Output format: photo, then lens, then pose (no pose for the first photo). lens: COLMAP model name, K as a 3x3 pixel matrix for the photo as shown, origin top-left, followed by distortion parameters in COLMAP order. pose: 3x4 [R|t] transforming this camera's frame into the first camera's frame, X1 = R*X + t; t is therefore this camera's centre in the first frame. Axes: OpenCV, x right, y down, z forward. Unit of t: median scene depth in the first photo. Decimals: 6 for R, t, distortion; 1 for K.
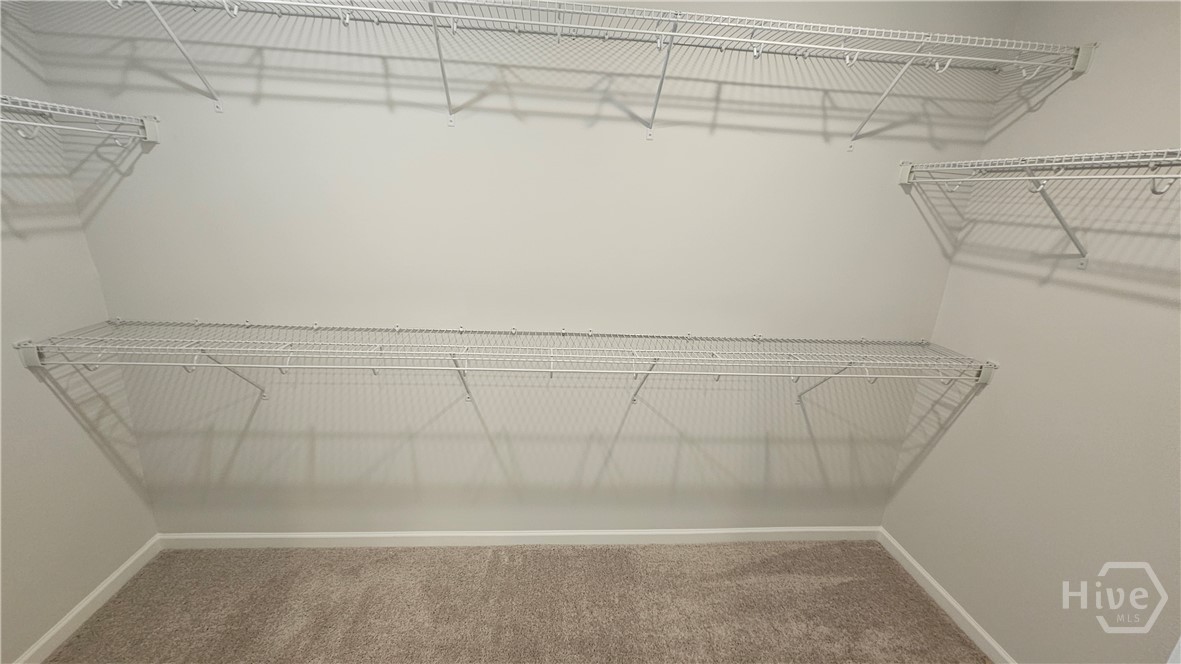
lens RADIAL K [[481.5, 0, 584.6], [0, 481.5, 332.5], [0, 0, 1]] dist [-0.000658, -0.000289]
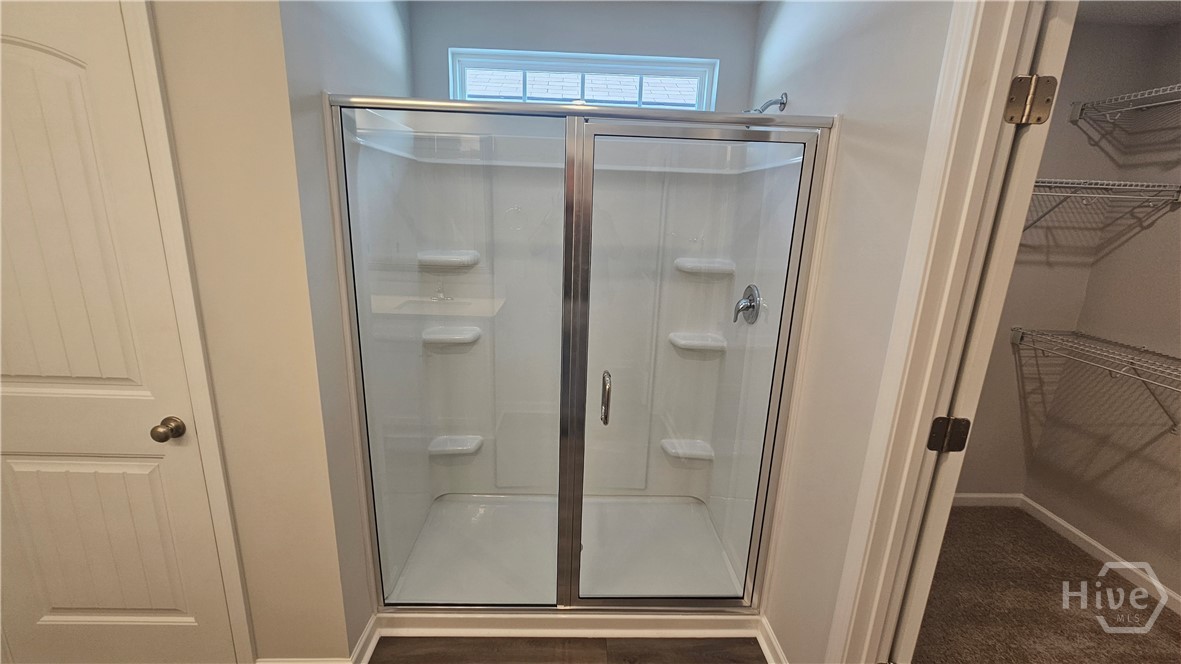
lens RADIAL K [[481.5, 0, 584.6], [0, 481.5, 332.5], [0, 0, 1]] dist [-0.000658, -0.000289]
pose [[-0.048970, 0.200905, -0.978386, 0.466514], [-0.327900, 0.922036, 0.205746, 0.168551], [0.943442, 0.330888, 0.020725, -0.381597]]
